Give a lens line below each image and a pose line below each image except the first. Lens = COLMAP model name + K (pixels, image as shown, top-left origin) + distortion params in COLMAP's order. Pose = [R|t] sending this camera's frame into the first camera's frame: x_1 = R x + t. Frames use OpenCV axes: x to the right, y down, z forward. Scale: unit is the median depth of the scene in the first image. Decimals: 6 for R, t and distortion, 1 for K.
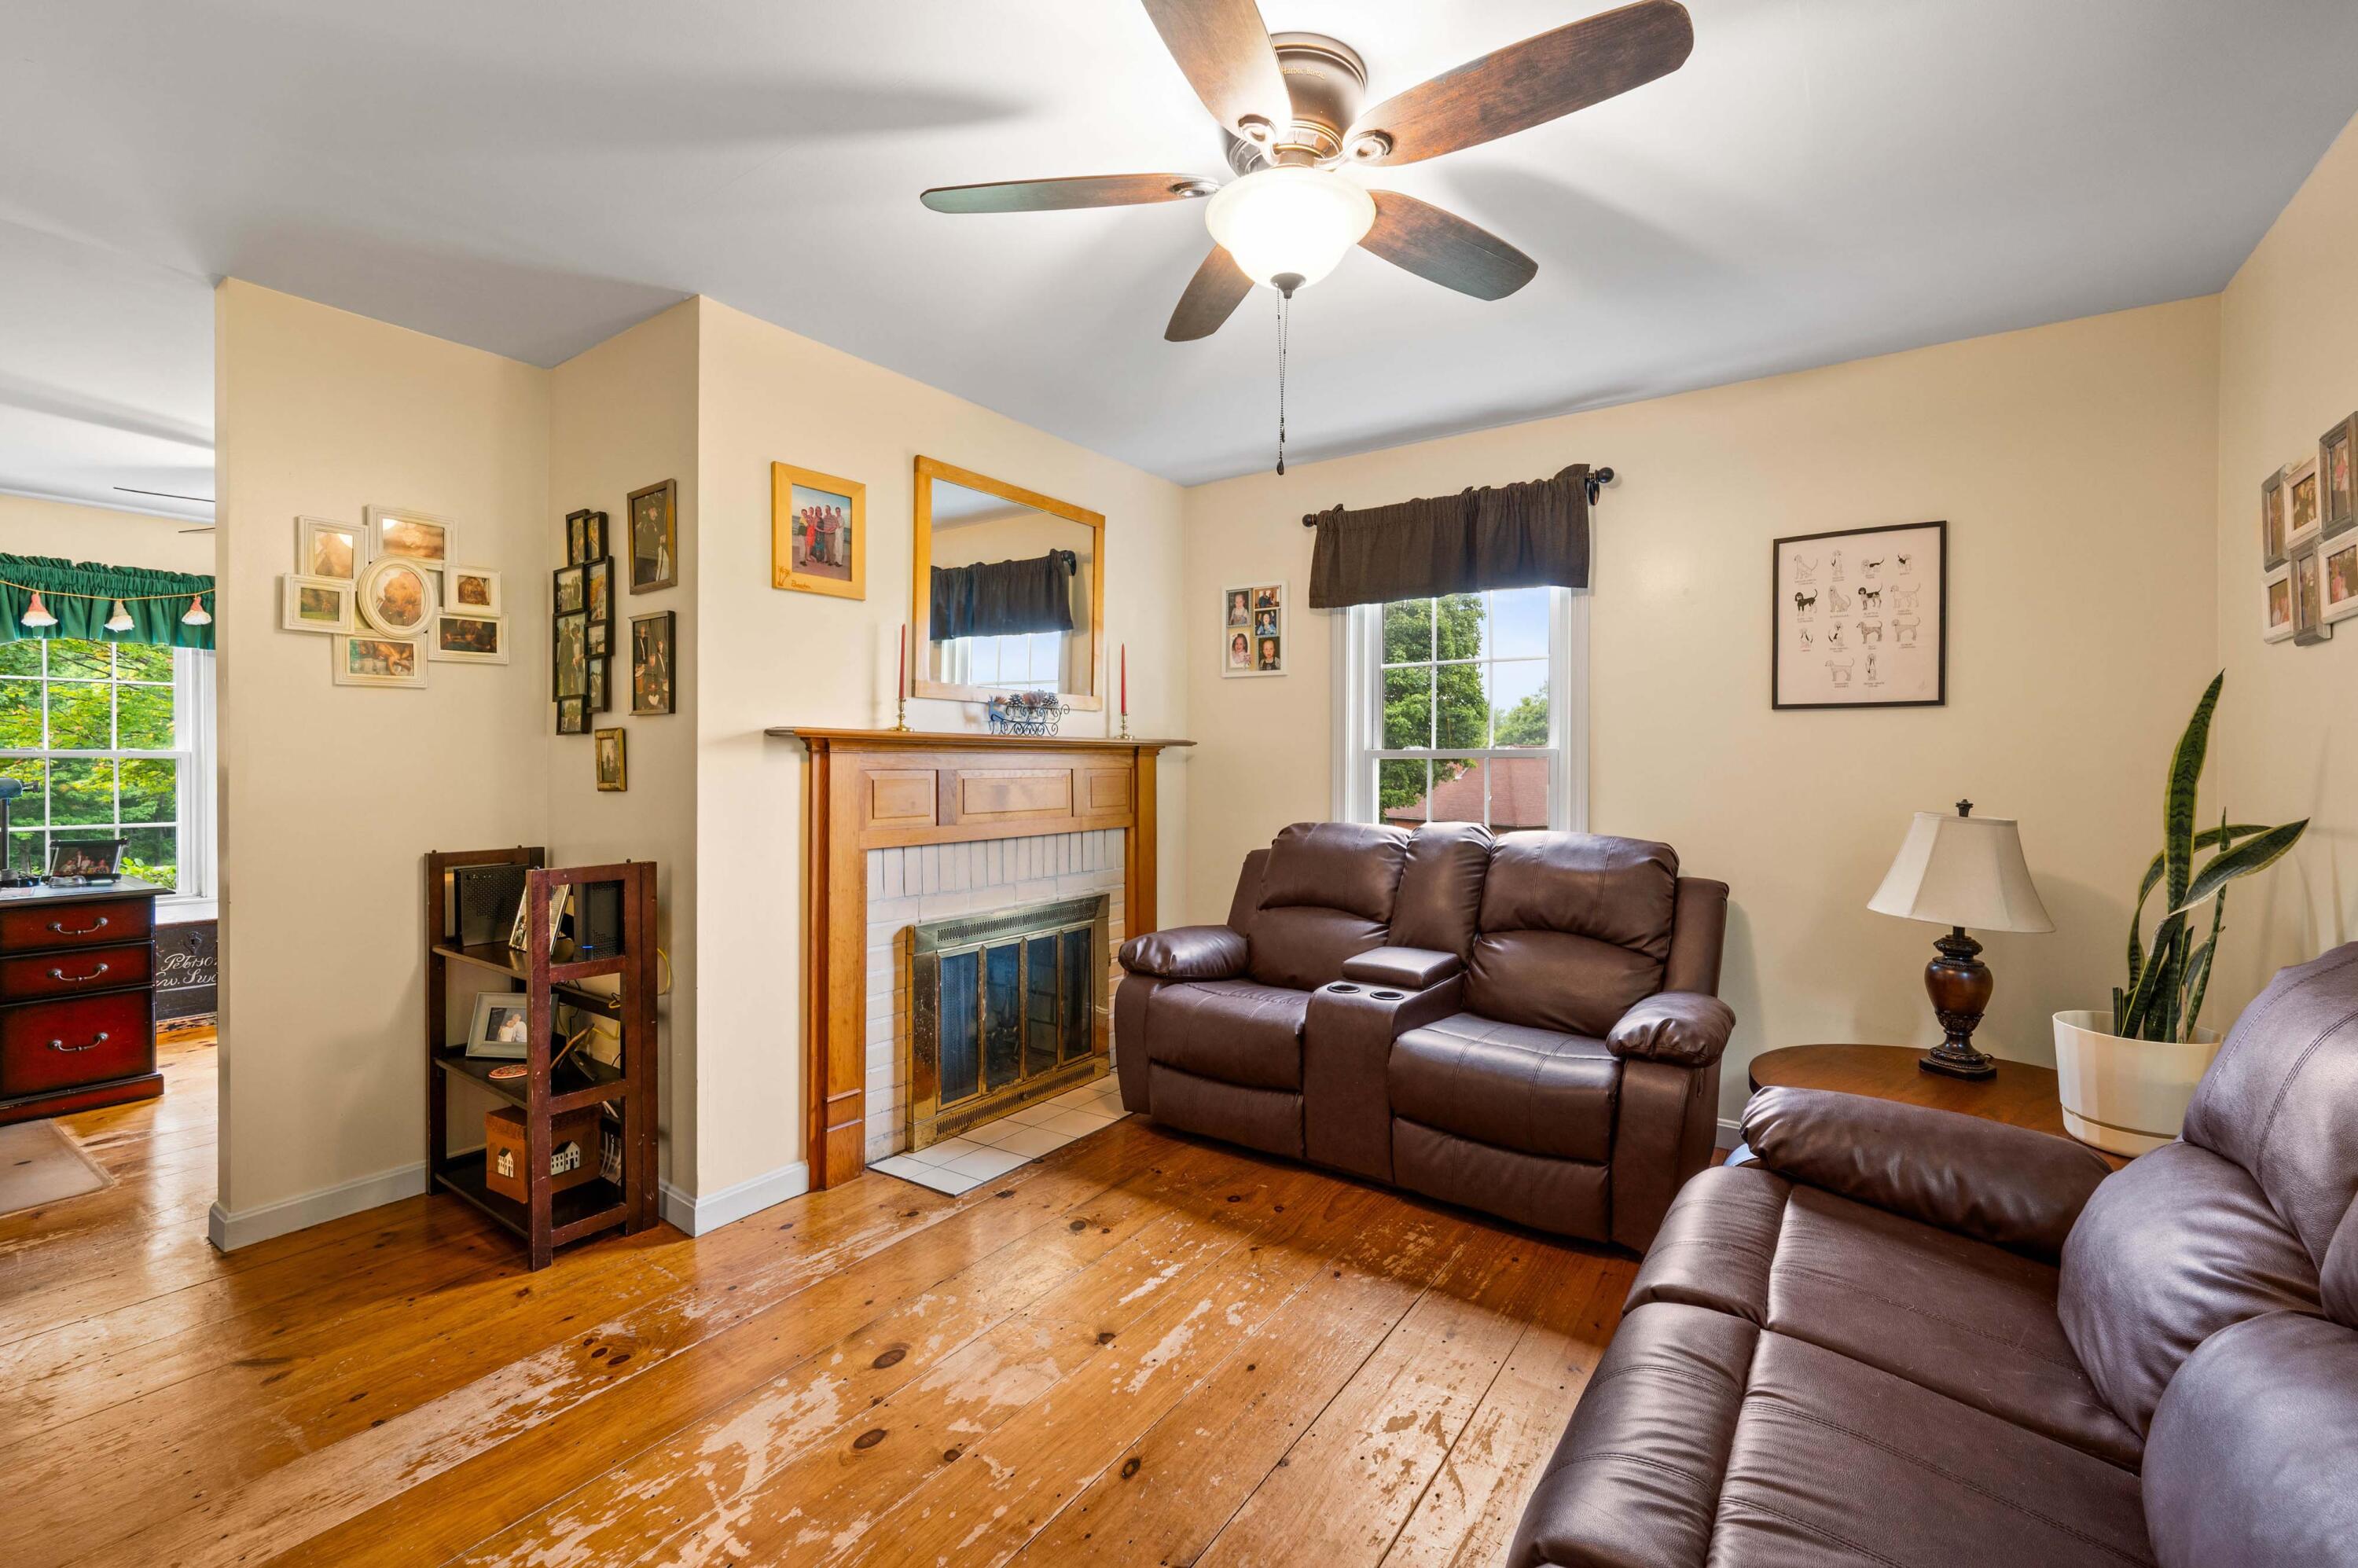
lens RADIAL K [[976.4, 0, 1174.1], [0, 976.4, 764.0], [0, 0, 1]] dist [-0.002067, 0.000462]
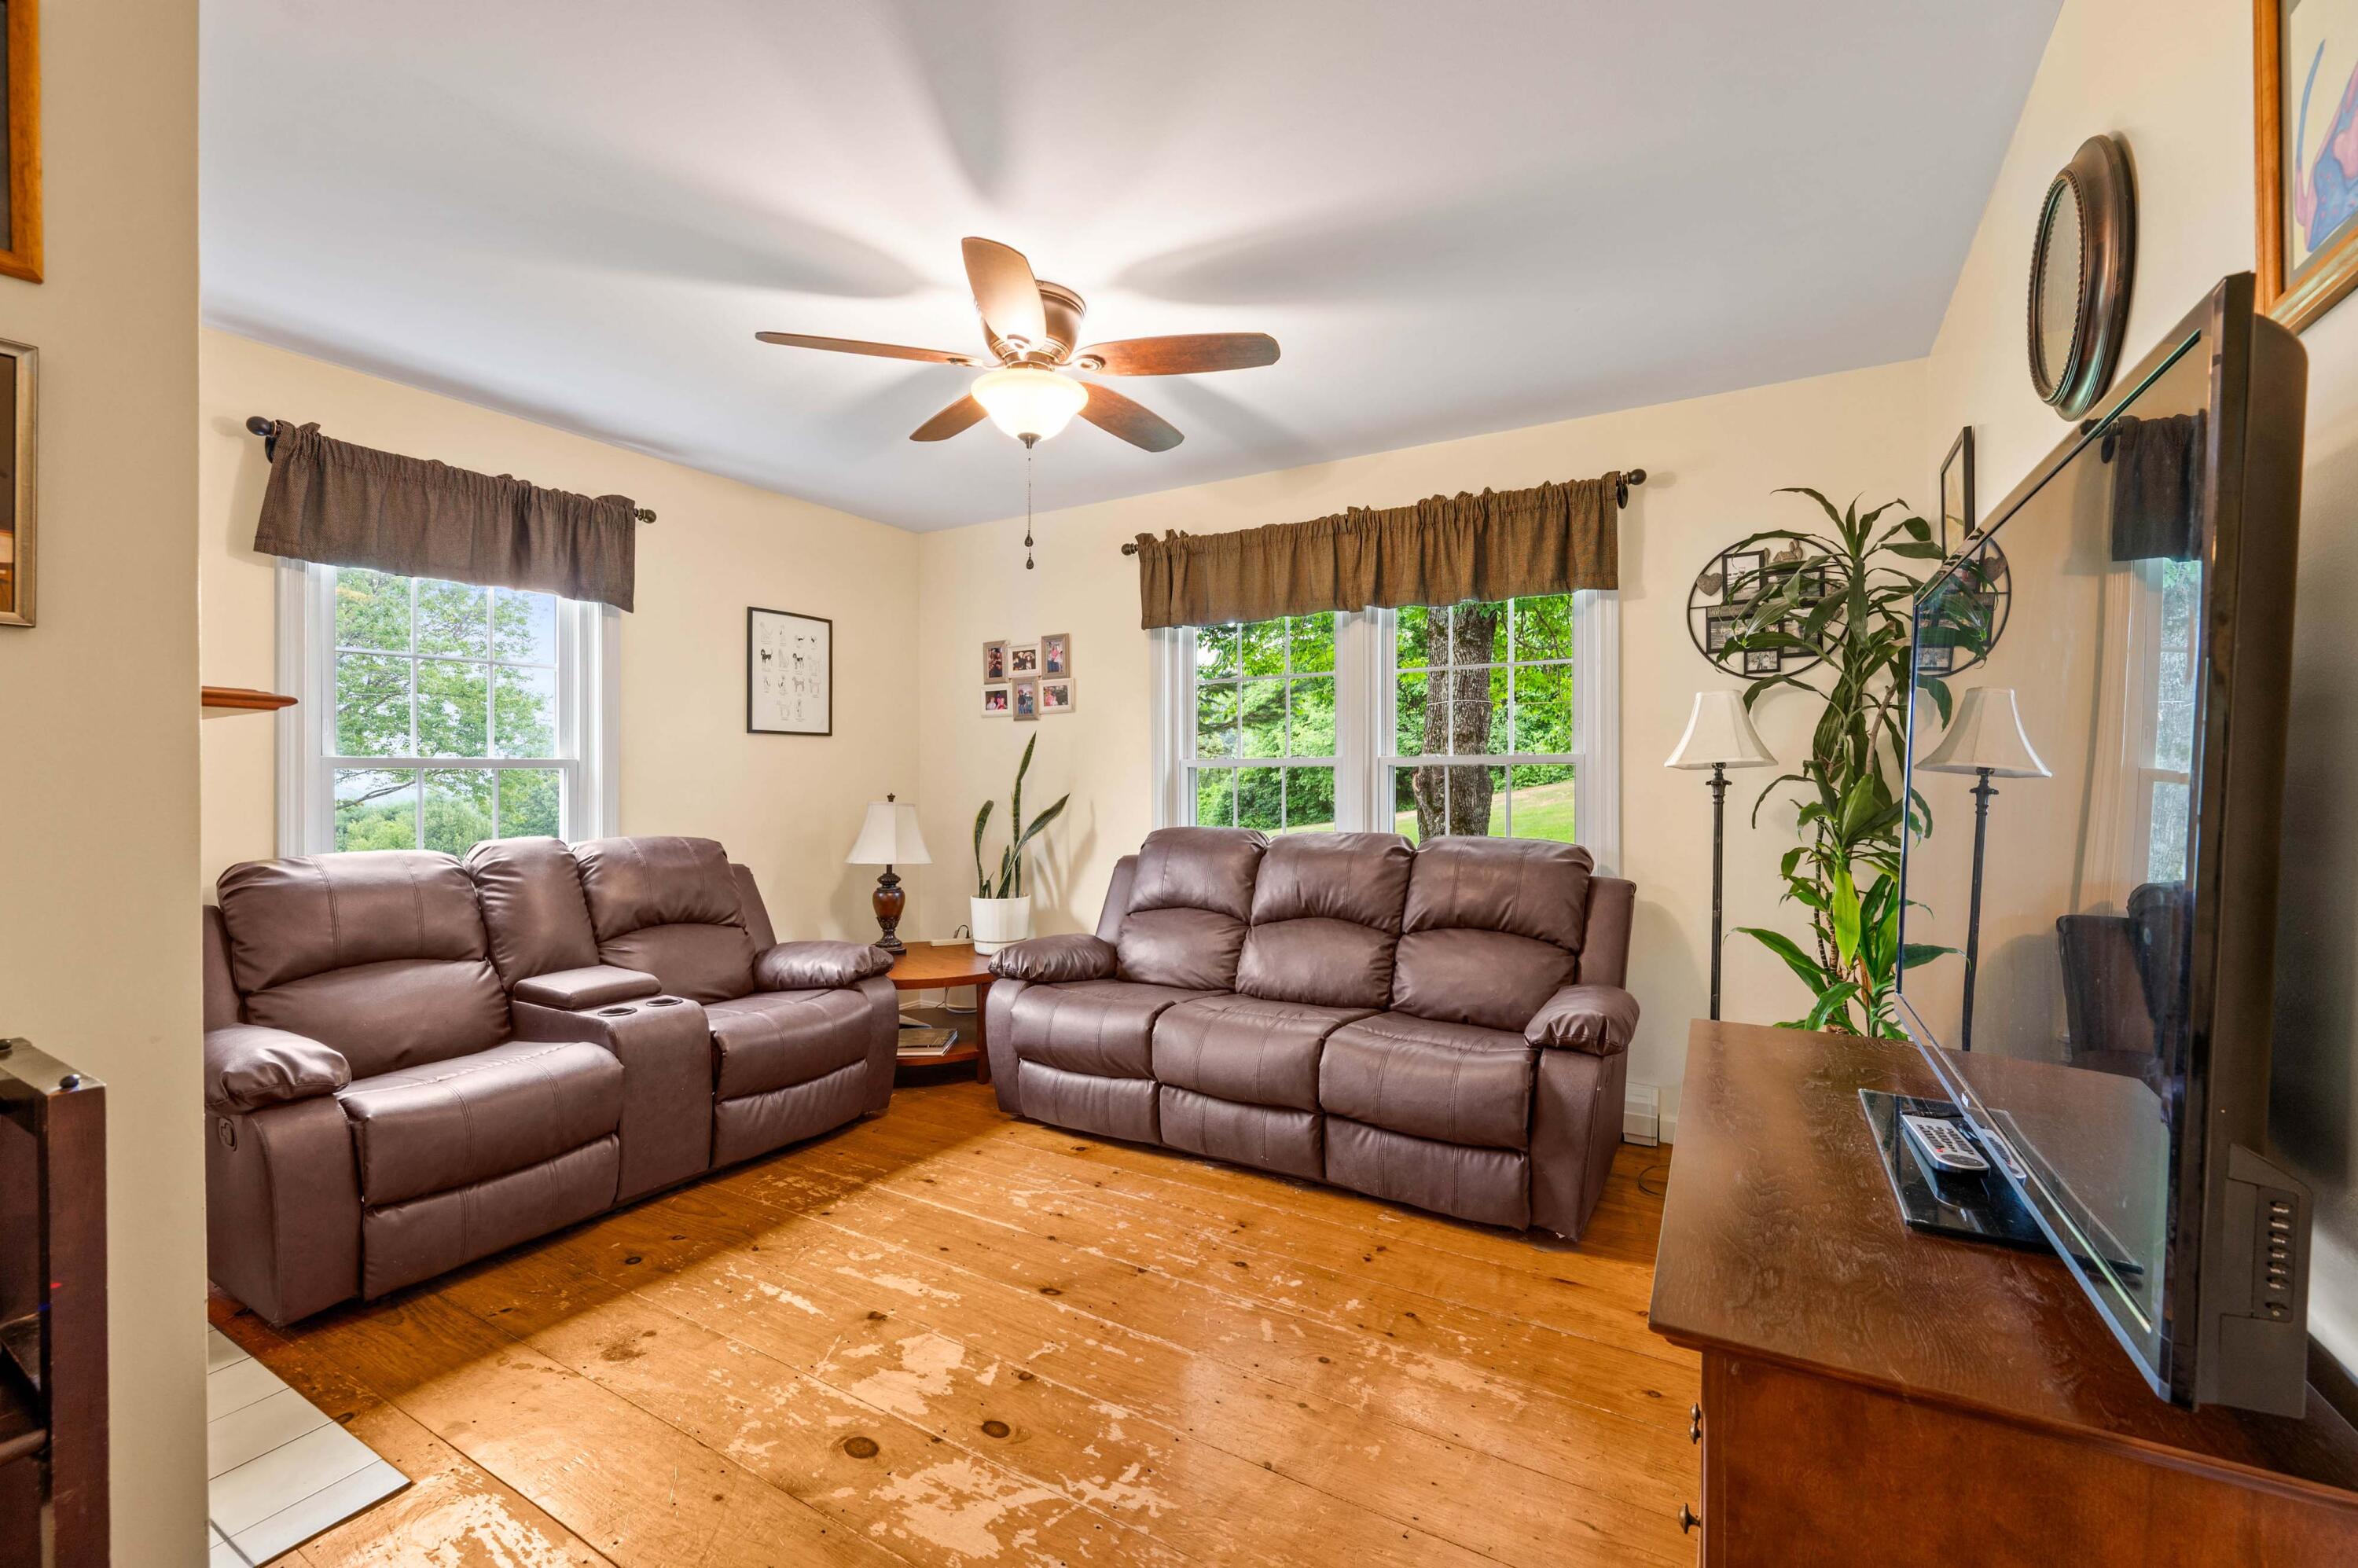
lens RADIAL K [[976.4, 0, 1180.5], [0, 976.4, 788.8], [0, 0, 1]] dist [-0.002067, 0.000462]
pose [[-0.071654, -0.015370, 0.997311, -0.930433], [0.007799, 0.999842, 0.015969, 0.004834], [-0.997399, 0.008922, -0.071523, 0.609743]]
